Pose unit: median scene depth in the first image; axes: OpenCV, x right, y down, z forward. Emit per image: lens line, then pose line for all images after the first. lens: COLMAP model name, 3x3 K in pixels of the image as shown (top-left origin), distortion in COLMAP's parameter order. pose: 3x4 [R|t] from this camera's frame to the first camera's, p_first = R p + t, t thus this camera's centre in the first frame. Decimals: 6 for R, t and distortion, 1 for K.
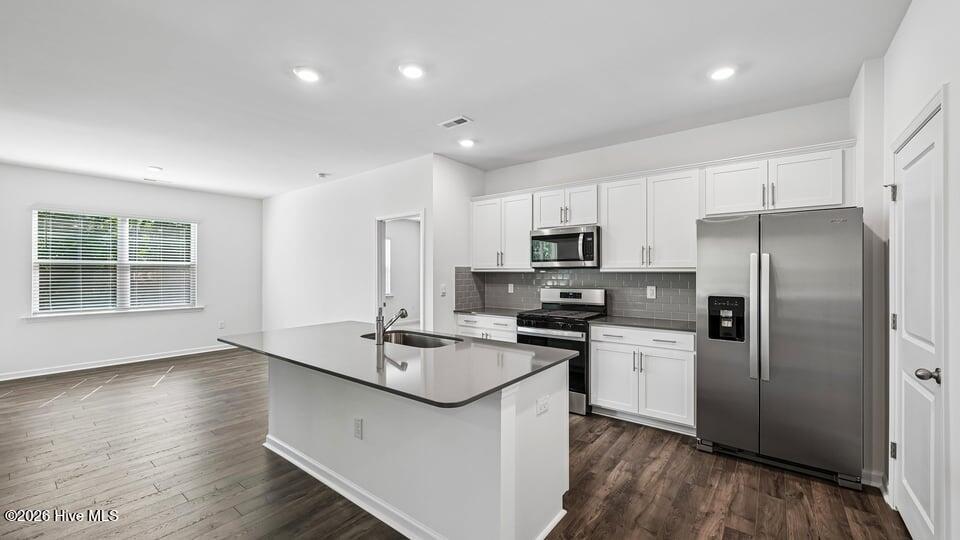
lens RADIAL K [[381.0, 0, 478.5], [0, 381.0, 271.3], [0, 0, 1]] dist [0.005410, -0.000655]
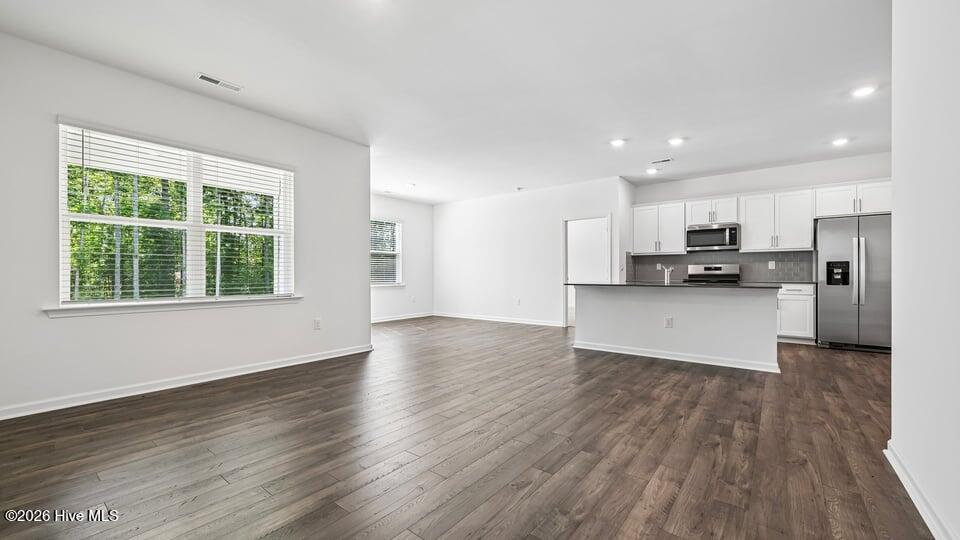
lens RADIAL K [[381.0, 0, 481.6], [0, 381.0, 274.4], [0, 0, 1]] dist [0.005410, -0.000655]
pose [[0.999935, -0.001787, 0.011264, -0.682518], [0.001733, 0.999987, 0.004783, 0.073794], [-0.011273, -0.004763, 0.999925, -0.514057]]
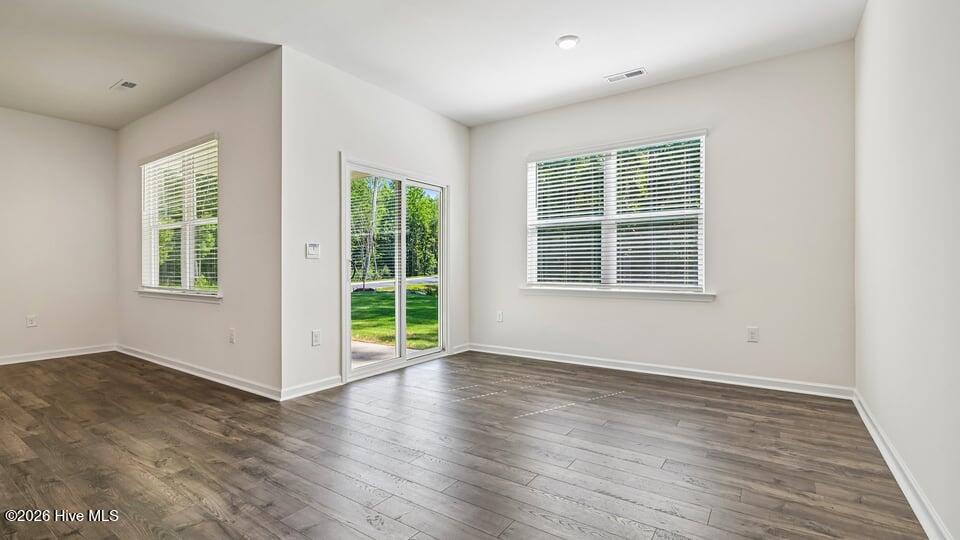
lens RADIAL K [[424.2, 0, 487.6], [0, 424.2, 274.7], [0, 0, 1]] dist [-0.002608, 0.000037]
pose [[0.076246, 0.017051, -0.996943, -0.251263], [0.006118, 0.999827, 0.017569, 0.080687], [0.997070, -0.007438, 0.076129, 0.945876]]
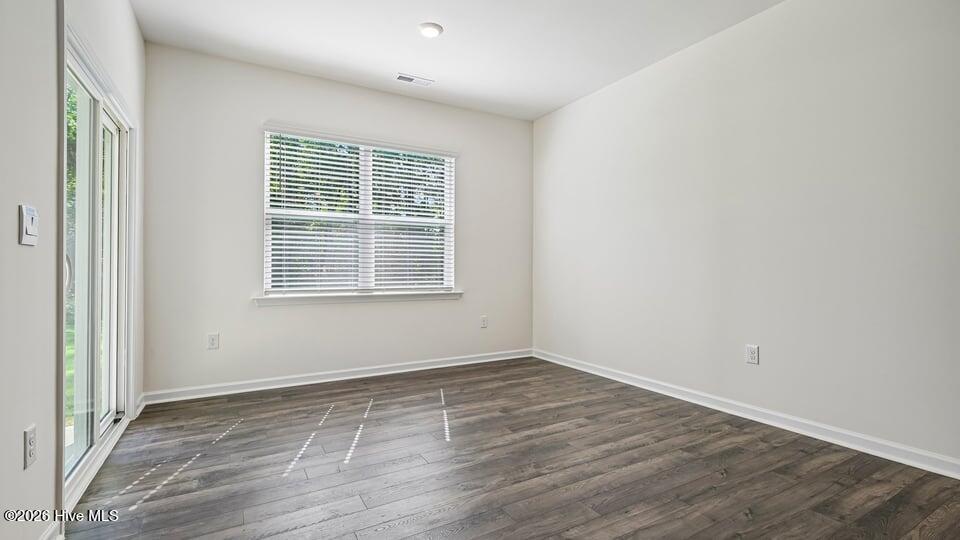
lens RADIAL K [[424.2, 0, 478.2], [0, 424.2, 273.8], [0, 0, 1]] dist [-0.002608, 0.000037]
pose [[0.926589, 0.004297, -0.376050, -0.634557], [0.000040, 0.999934, 0.011525, 0.081245], [0.376074, -0.010694, 0.926528, 0.535730]]
